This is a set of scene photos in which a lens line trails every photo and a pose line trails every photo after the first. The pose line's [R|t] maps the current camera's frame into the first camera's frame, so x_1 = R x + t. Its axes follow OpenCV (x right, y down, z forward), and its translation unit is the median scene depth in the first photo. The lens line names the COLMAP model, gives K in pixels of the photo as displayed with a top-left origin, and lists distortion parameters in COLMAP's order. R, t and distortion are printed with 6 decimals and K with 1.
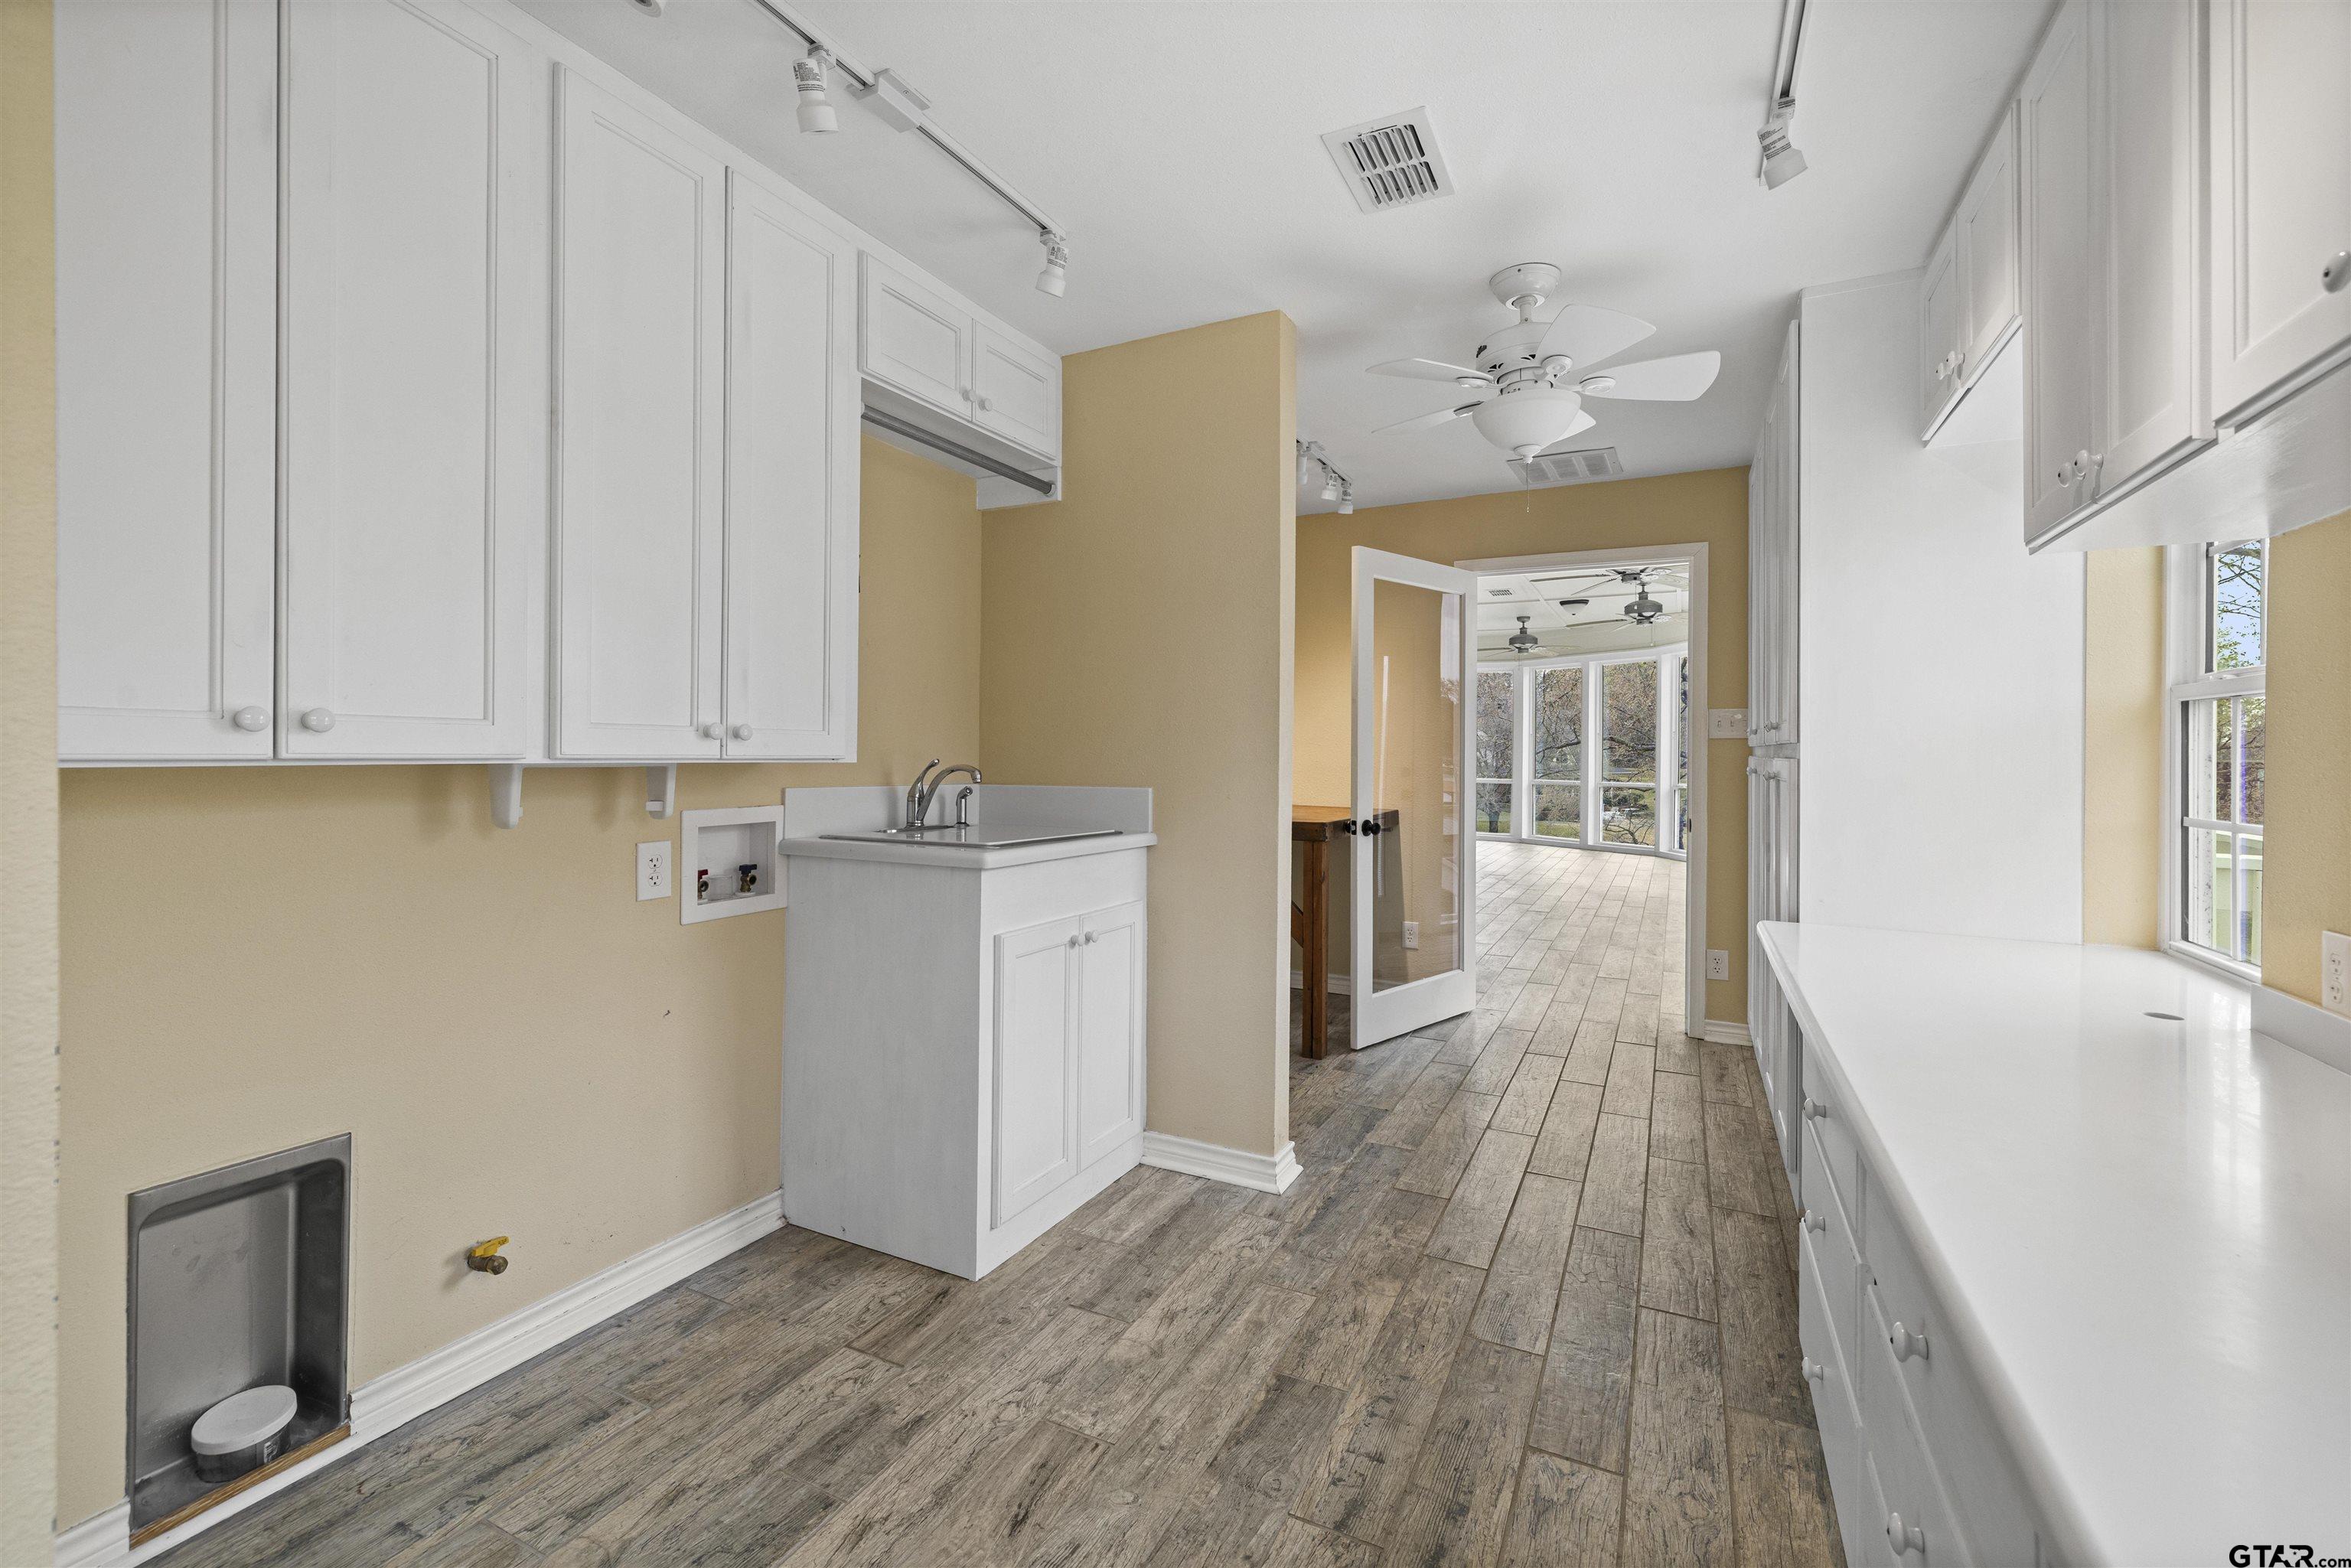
lens RADIAL K [[996.1, 0, 1178.9], [0, 996.1, 763.8], [0, 0, 1]] dist [0.000307, 0.000414]
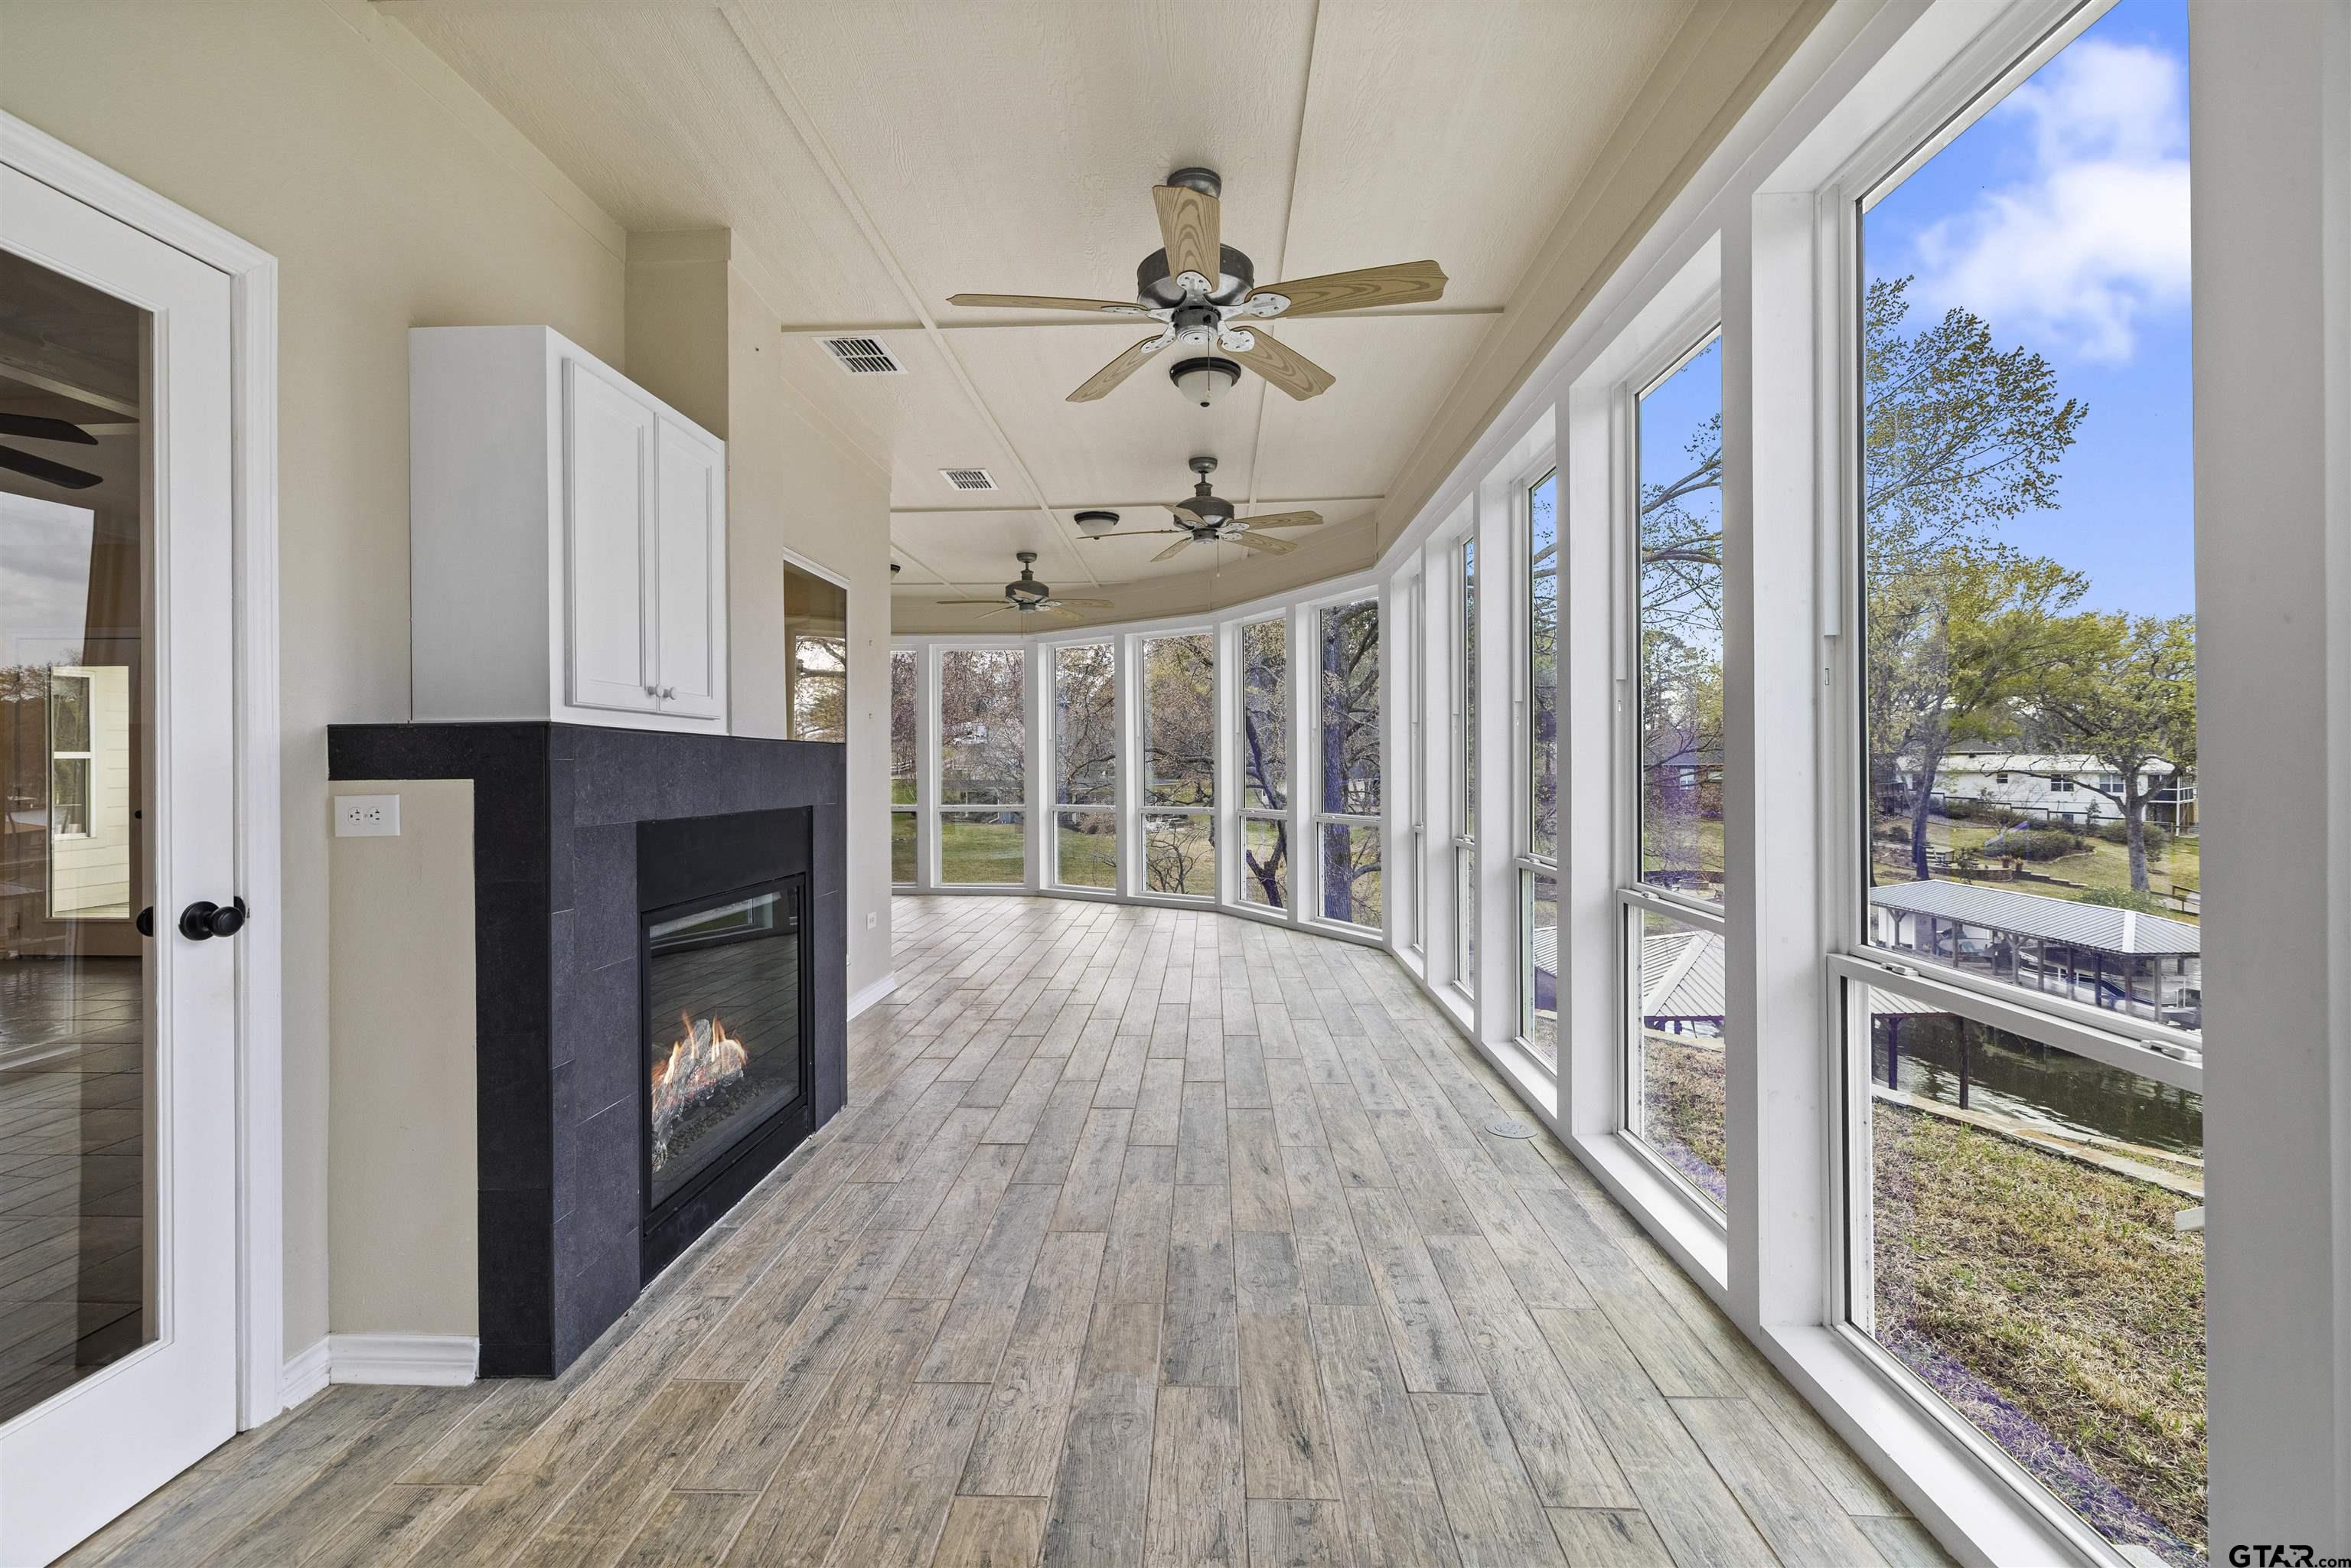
lens RADIAL K [[996.1, 0, 1192.3], [0, 996.1, 740.6], [0, 0, 1]] dist [0.000307, 0.000414]
pose [[0.901559, -0.002508, 0.432650, 0.163121], [0.018881, 0.999259, -0.033551, -0.003878], [-0.432245, 0.038418, 0.900938, 0.377987]]
